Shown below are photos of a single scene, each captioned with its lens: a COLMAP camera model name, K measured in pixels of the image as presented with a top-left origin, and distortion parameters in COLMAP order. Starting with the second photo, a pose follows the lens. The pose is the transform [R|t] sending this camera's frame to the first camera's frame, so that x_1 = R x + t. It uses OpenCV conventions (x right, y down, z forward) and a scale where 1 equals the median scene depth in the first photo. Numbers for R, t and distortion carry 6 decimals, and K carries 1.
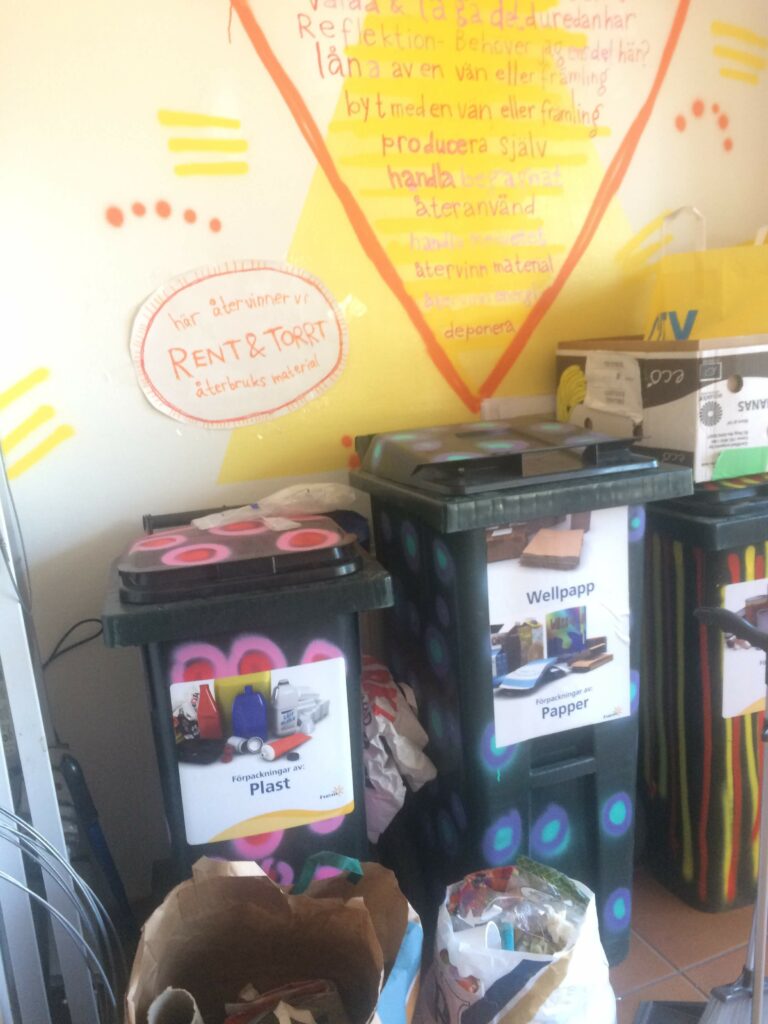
lens RADIAL K [[884.7, 0, 384.0], [0, 884.7, 512.0], [0, 0, 1]] dist [0.098343, -0.157427]
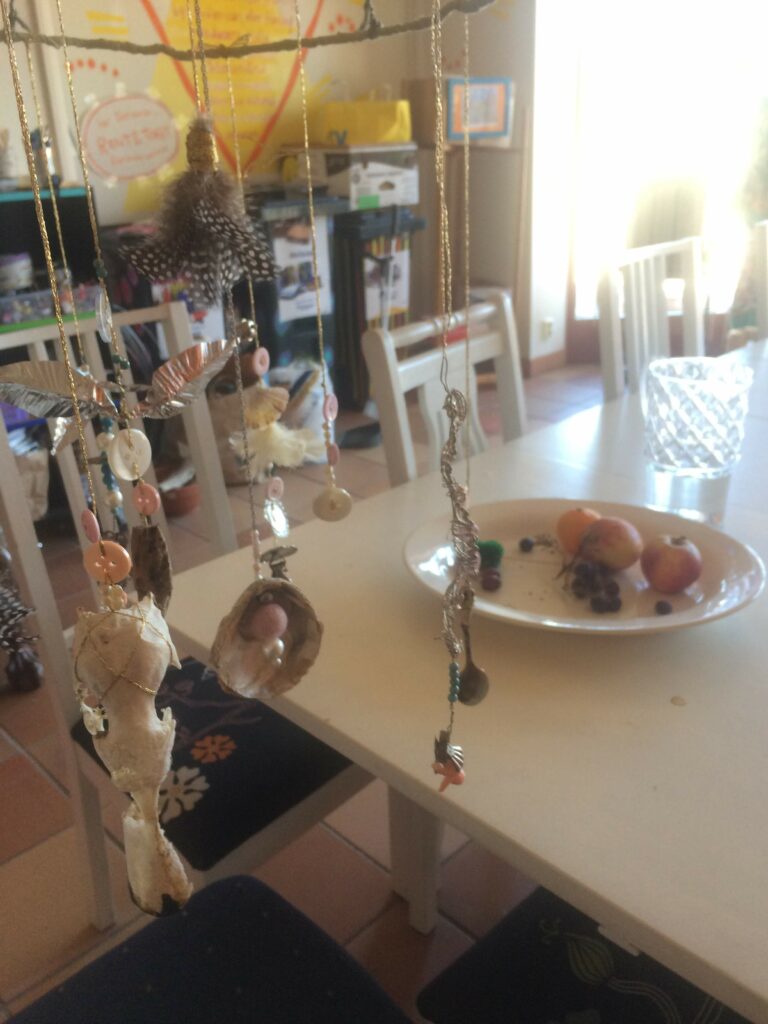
lens RADIAL K [[884.7, 0, 384.0], [0, 884.7, 512.0], [0, 0, 1]] dist [0.098343, -0.157427]
pose [[0.923989, -0.112105, 0.365618, -0.519593], [0.041725, 0.979913, 0.195012, 0.292141], [-0.380136, -0.164933, 0.910107, -1.301118]]
